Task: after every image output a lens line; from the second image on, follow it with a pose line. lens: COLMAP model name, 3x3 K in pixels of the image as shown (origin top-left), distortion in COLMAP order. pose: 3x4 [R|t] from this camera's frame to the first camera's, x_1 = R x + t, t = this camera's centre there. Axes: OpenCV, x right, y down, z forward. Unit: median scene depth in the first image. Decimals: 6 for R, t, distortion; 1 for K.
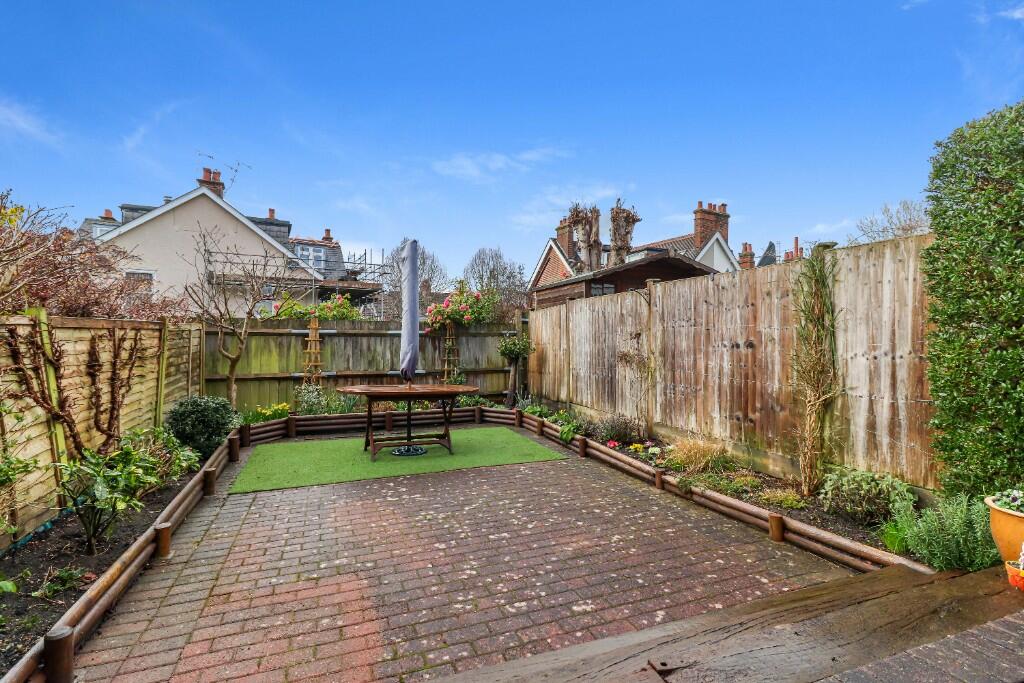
lens RADIAL K [[475.0, 0, 515.3], [0, 475.0, 337.0], [0, 0, 1]] dist [0.008175, -0.009284]
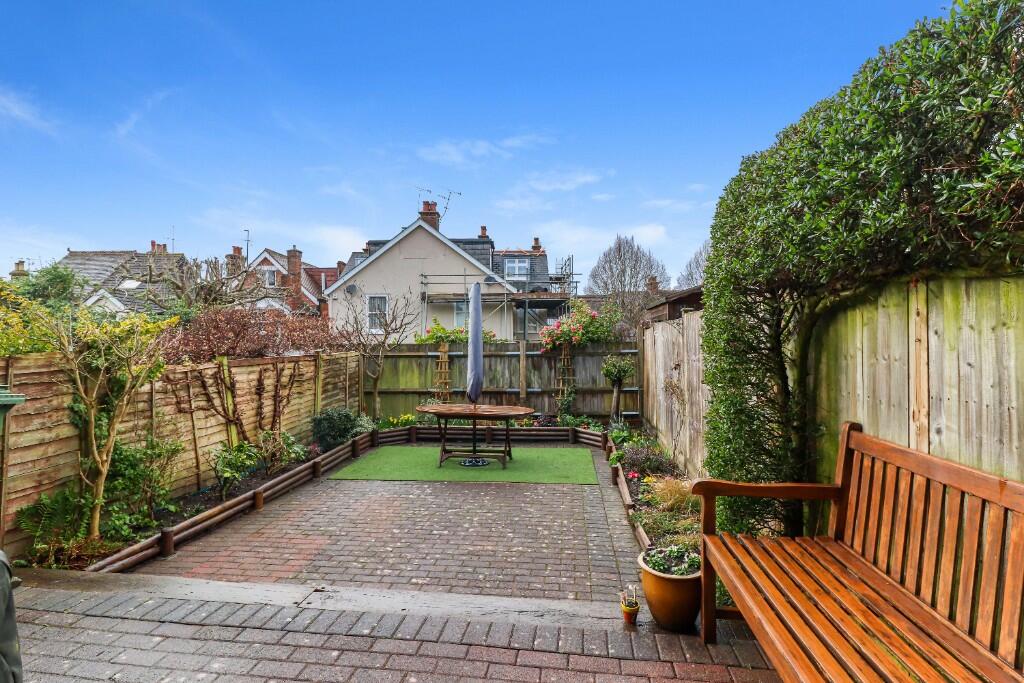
lens RADIAL K [[527.2, 0, 507.8], [0, 527.2, 333.3], [0, 0, 1]] dist [0.005059, -0.000250]
pose [[0.879377, -0.017665, -0.475799, 0.461571], [0.013841, 0.999838, -0.011540, -0.061757], [0.475926, 0.003562, 0.879478, -0.108334]]
